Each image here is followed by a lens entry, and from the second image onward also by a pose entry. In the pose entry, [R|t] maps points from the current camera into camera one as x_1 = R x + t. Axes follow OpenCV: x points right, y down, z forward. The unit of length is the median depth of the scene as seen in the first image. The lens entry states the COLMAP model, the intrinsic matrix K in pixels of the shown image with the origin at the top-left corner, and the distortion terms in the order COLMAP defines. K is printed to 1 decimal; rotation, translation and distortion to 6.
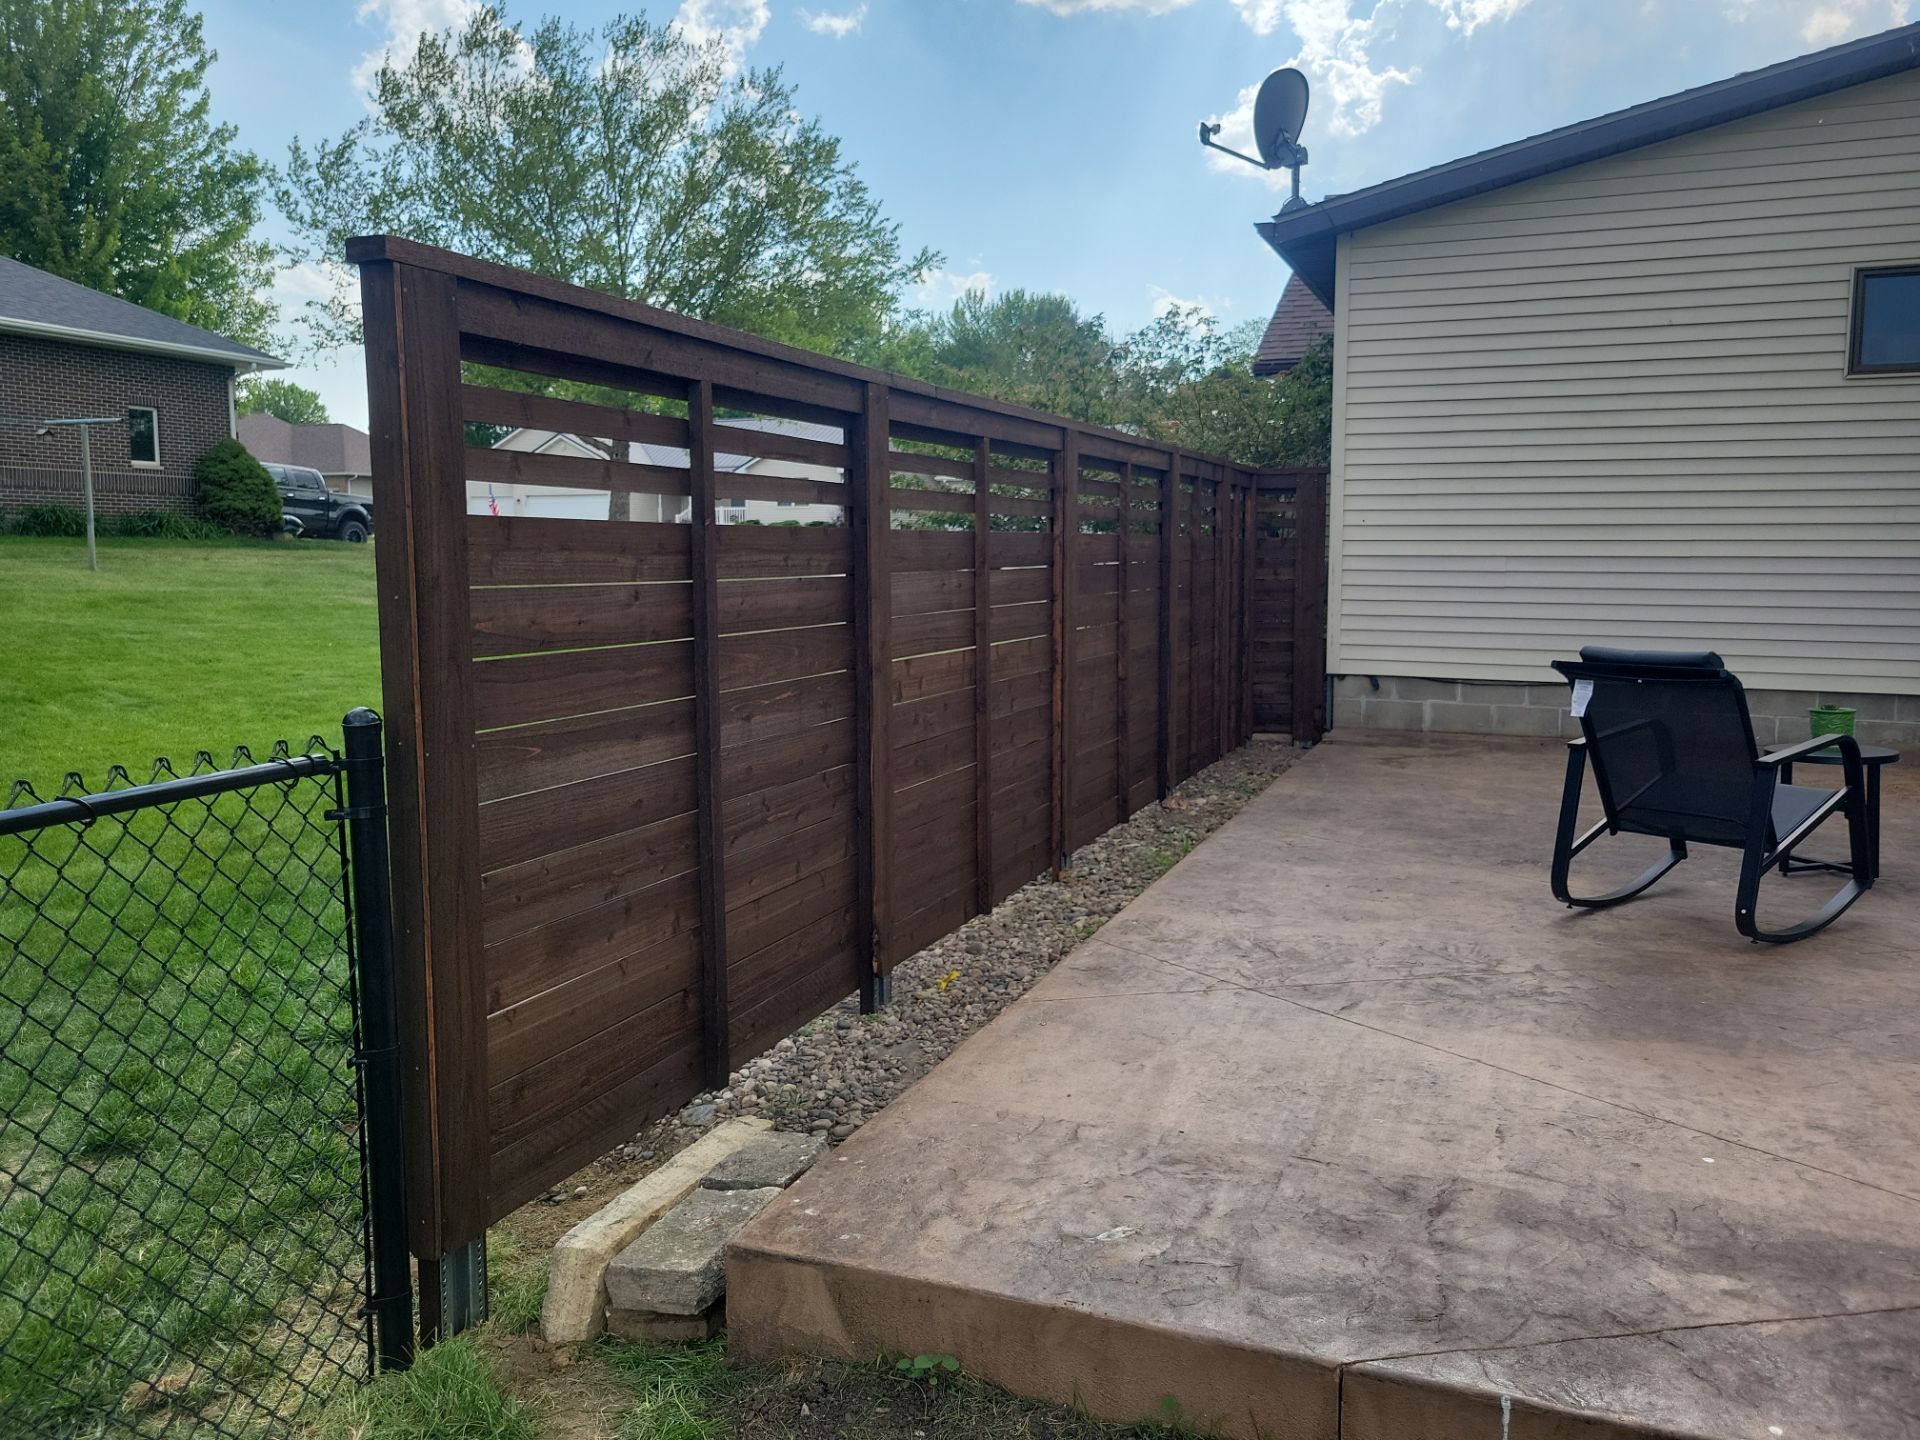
lens RADIAL K [[1436.0, 0, 966.3], [0, 1436.0, 700.2], [0, 0, 1]] dist [0.043790, -0.035861]
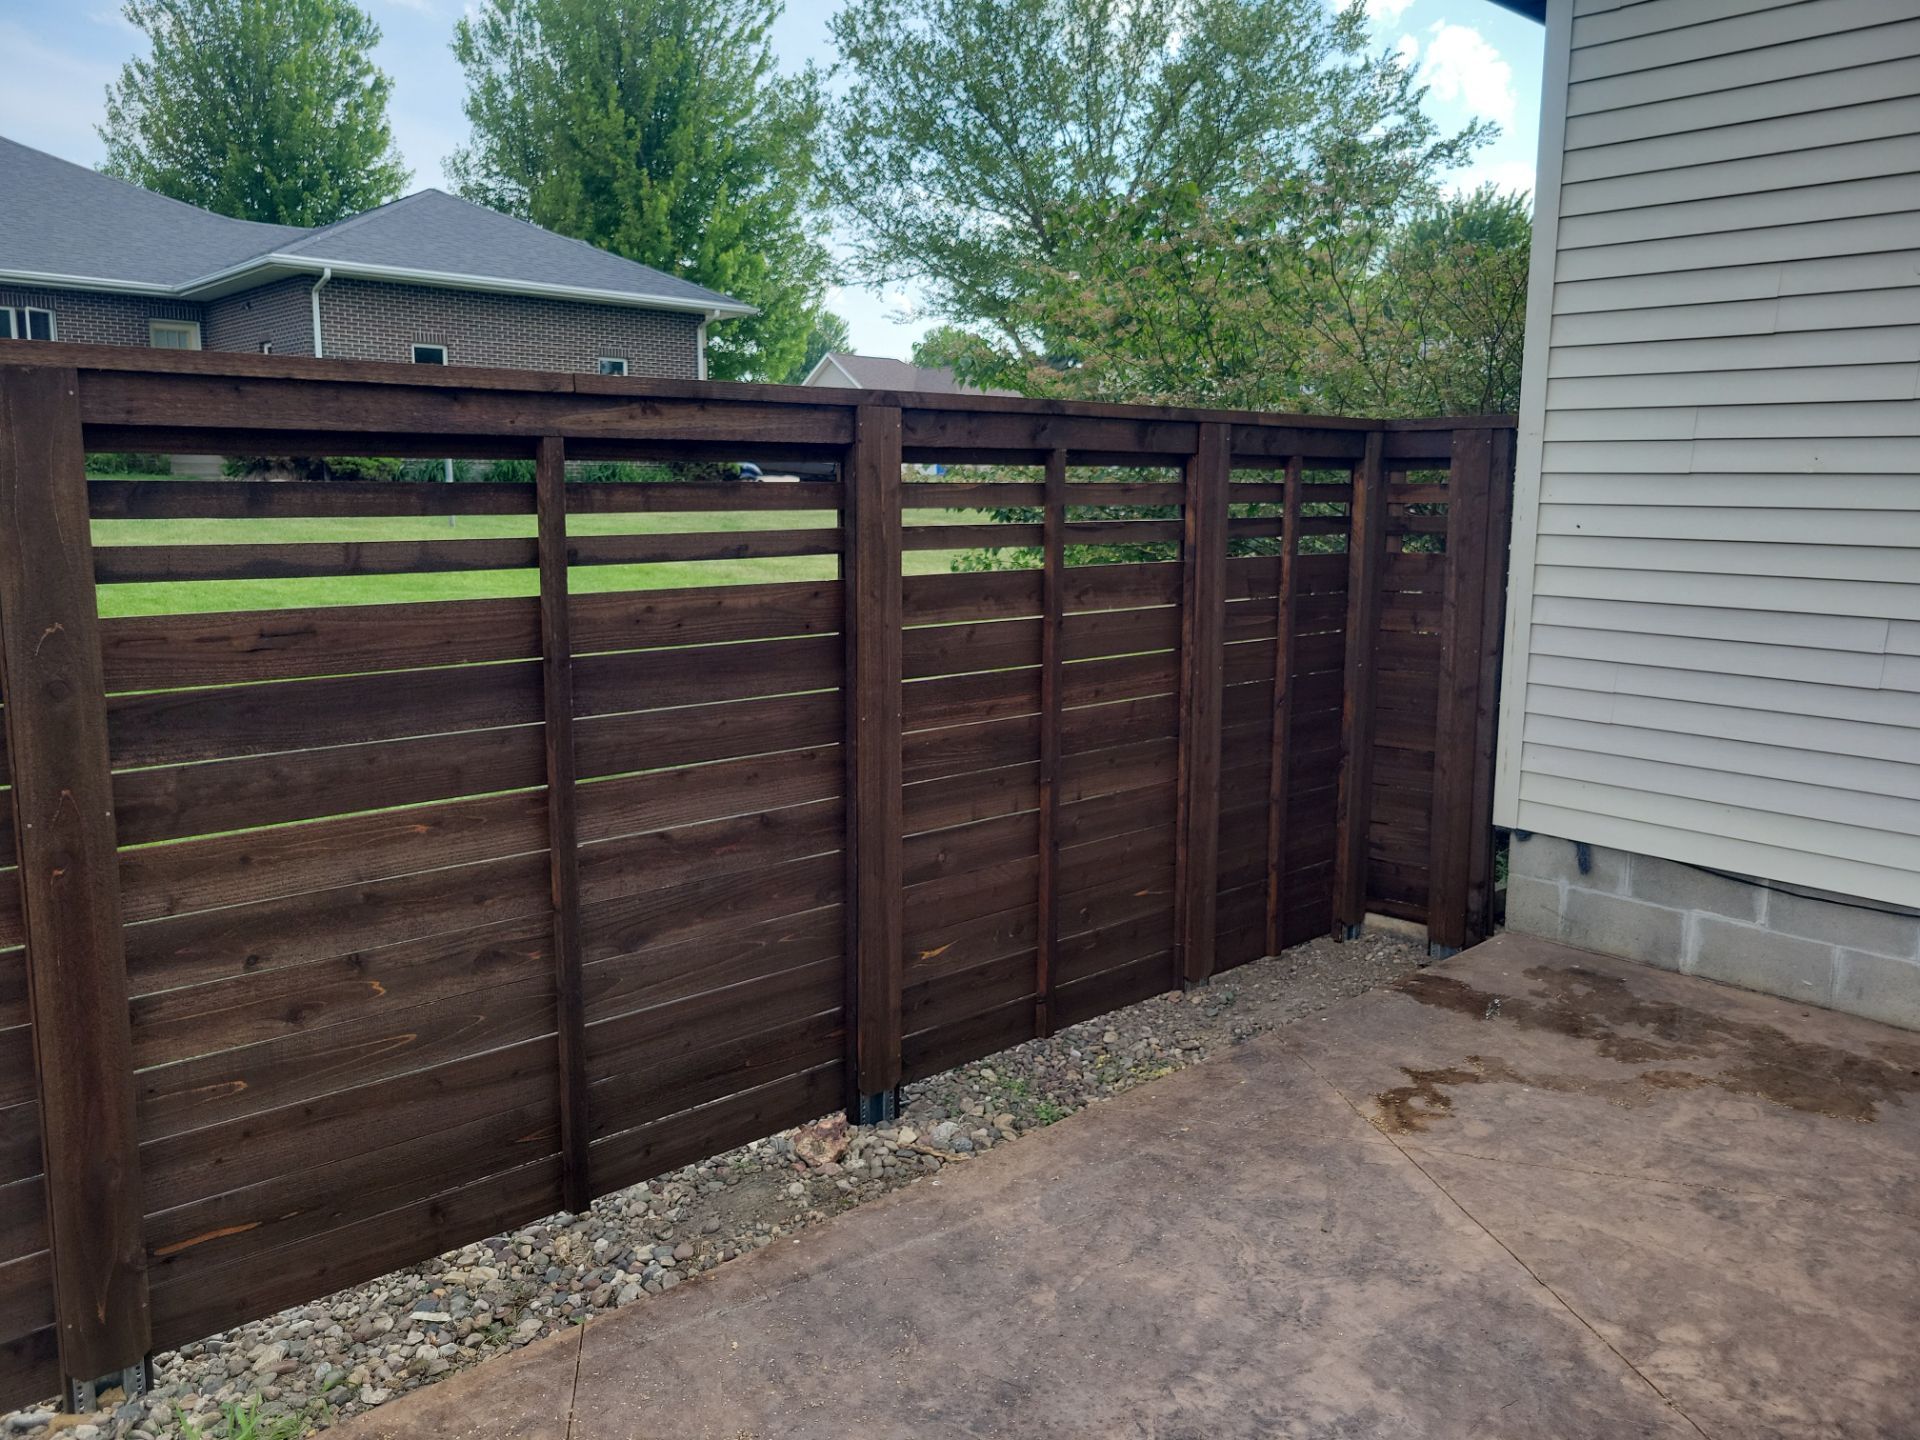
lens RADIAL K [[1436.0, 0, 966.3], [0, 1436.0, 700.2], [0, 0, 1]] dist [0.043790, -0.035861]
pose [[0.897859, 0.072413, -0.434288, 0.302761], [-0.052144, 0.996929, 0.058424, -0.082650], [0.437185, -0.029811, 0.898877, 0.464861]]
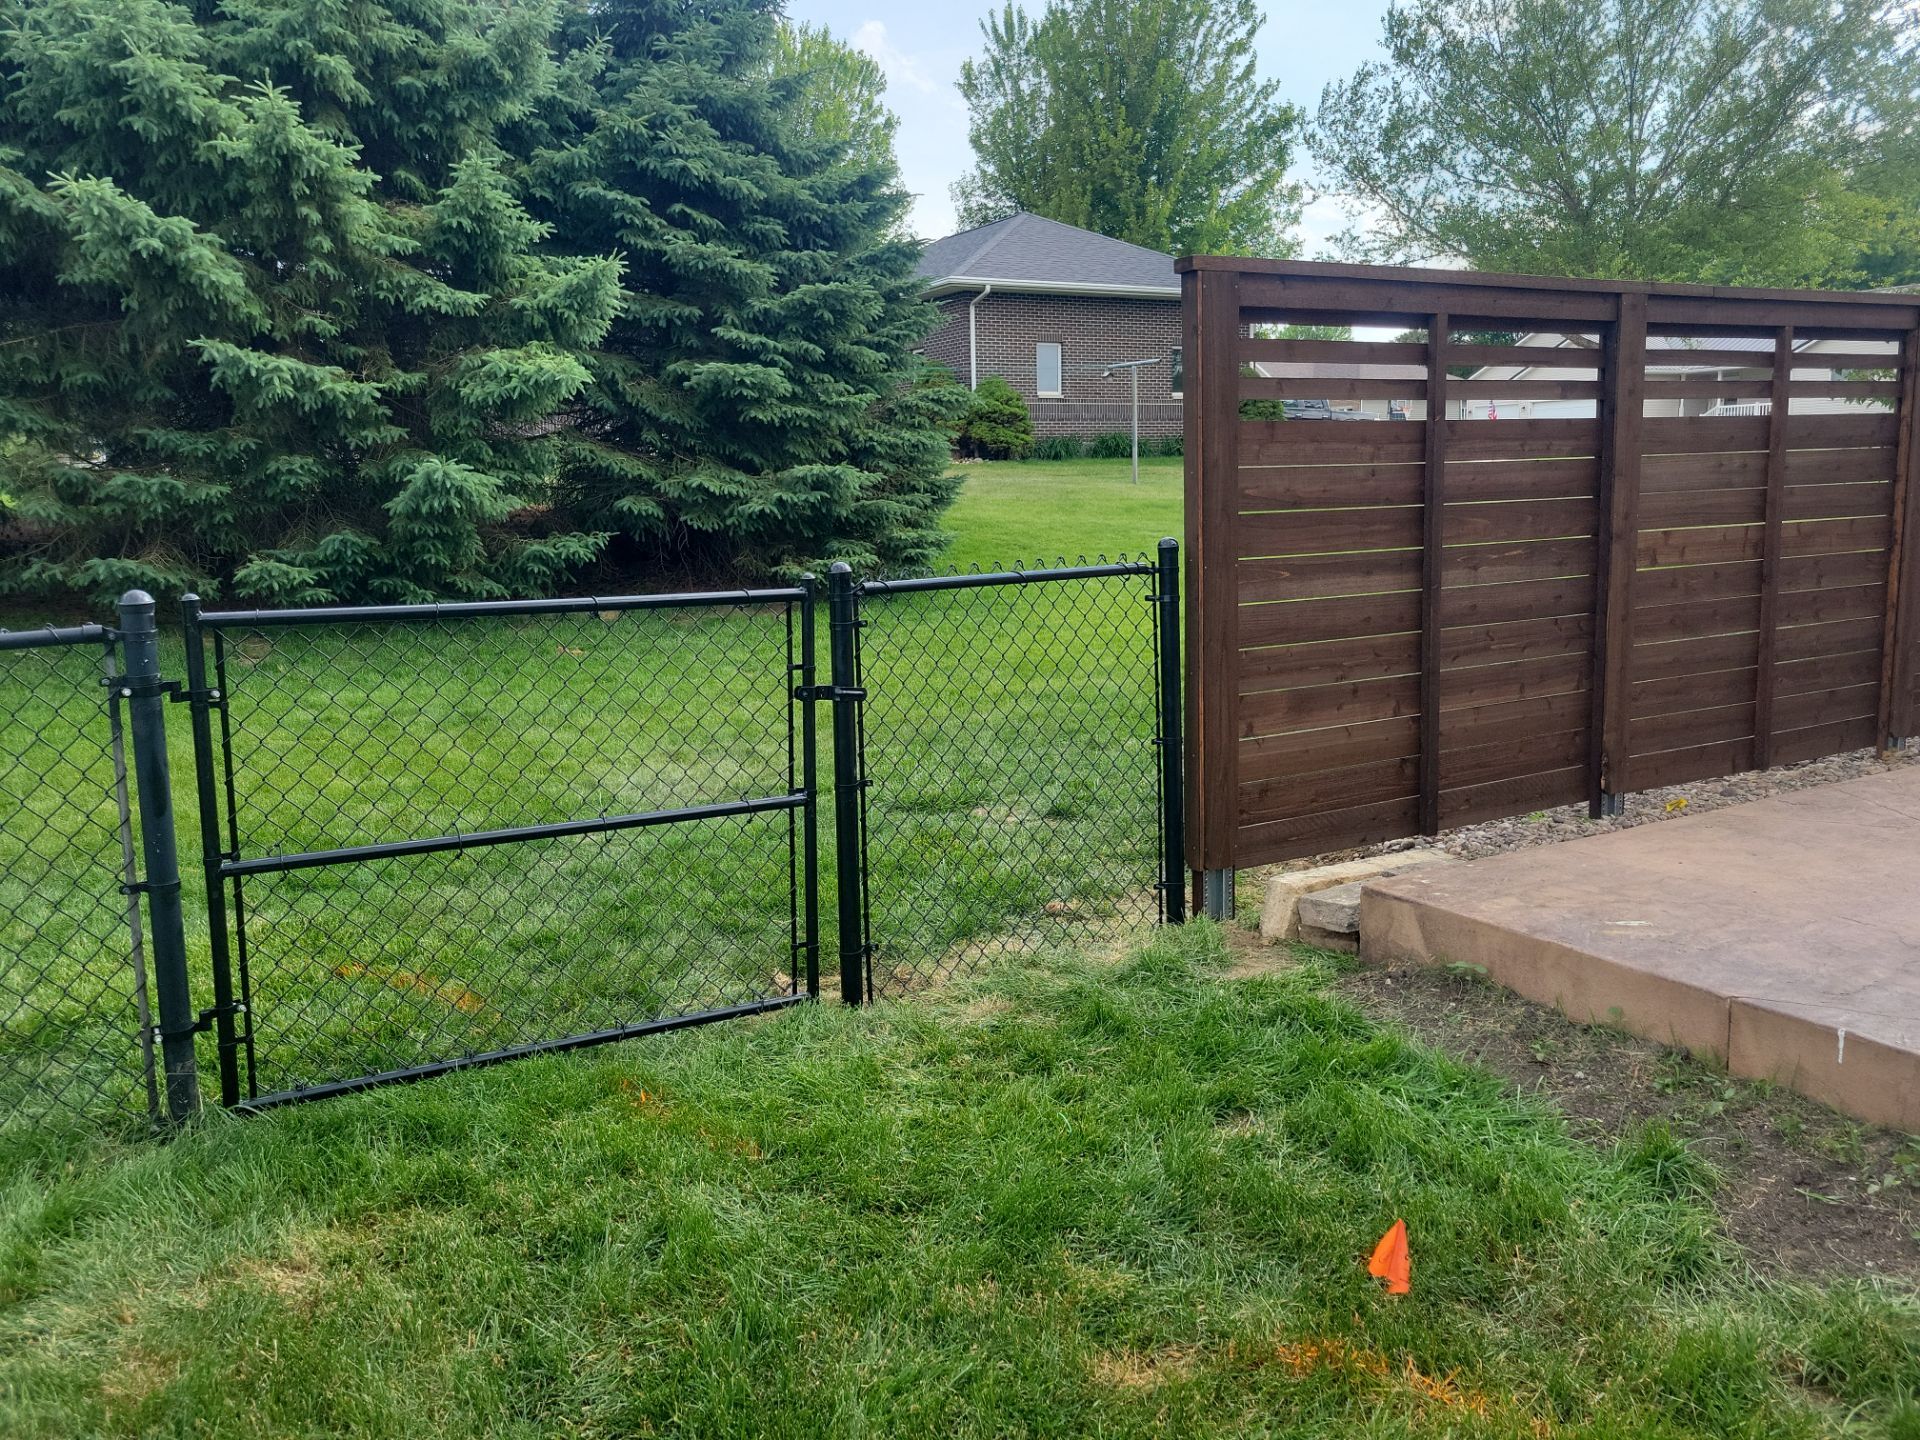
lens RADIAL K [[1436.0, 0, 966.3], [0, 1436.0, 700.2], [0, 0, 1]] dist [0.043790, -0.035861]
pose [[0.784034, 0.073851, -0.616308, 0.100785], [-0.036950, 0.996689, 0.072425, 0.018099], [0.619617, -0.034011, 0.784167, -0.108573]]
